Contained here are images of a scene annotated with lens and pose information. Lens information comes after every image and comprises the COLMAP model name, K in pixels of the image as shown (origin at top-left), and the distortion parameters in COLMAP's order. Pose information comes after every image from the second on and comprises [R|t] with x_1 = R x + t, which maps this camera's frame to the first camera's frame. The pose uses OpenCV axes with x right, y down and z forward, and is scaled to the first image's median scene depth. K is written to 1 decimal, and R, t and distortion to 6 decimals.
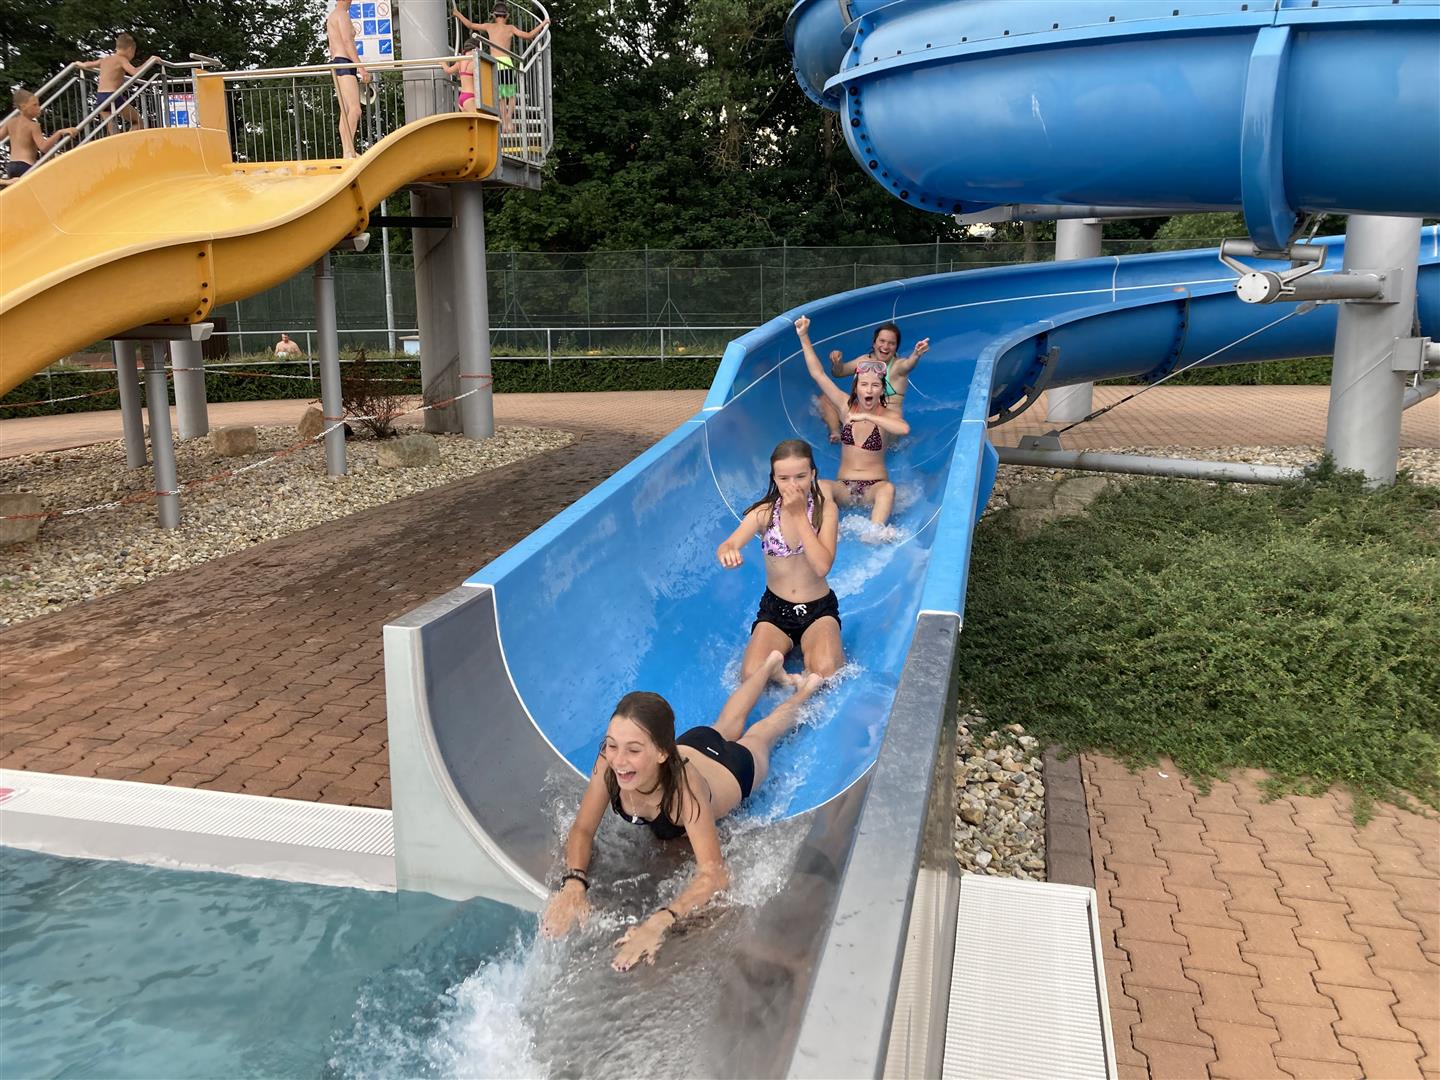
lens RADIAL K [[1163.8, 0, 708.8], [0, 1163.8, 527.4], [0, 0, 1]] dist [0.027896, -0.020871]
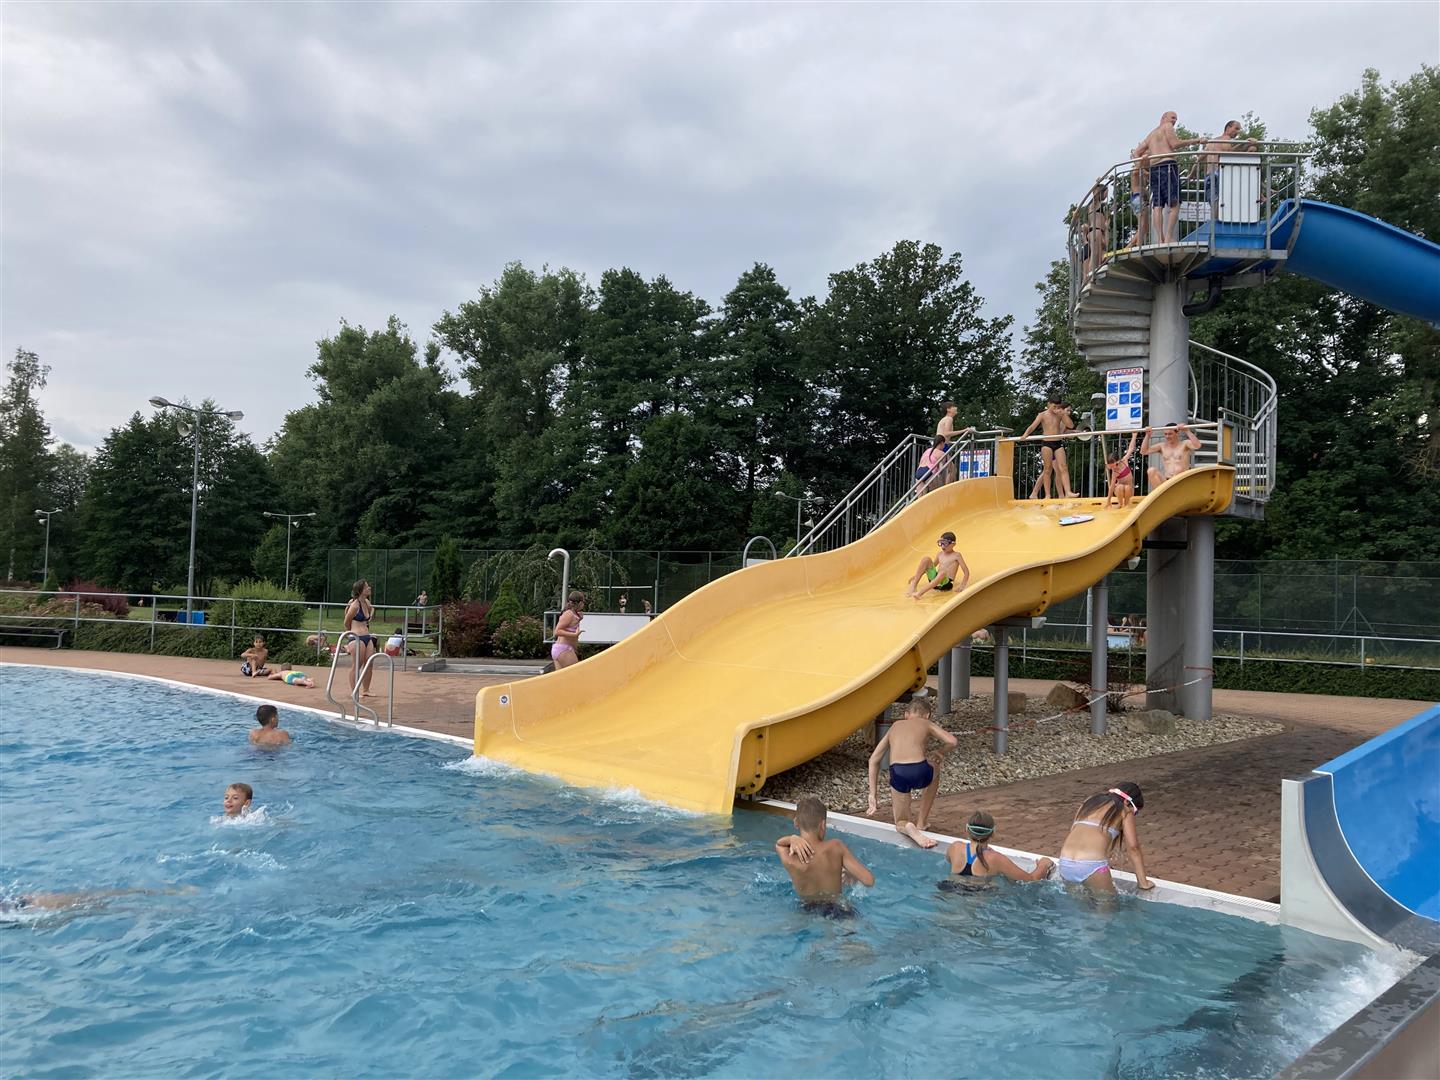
lens RADIAL K [[1163.8, 0, 710.0], [0, 1163.8, 550.7], [0, 0, 1]] dist [0.027896, -0.020871]
pose [[0.864083, 0.022186, -0.502861, -0.039674], [-0.135759, 0.972278, -0.190383, 0.067616], [0.484696, 0.232775, 0.843140, -0.391629]]
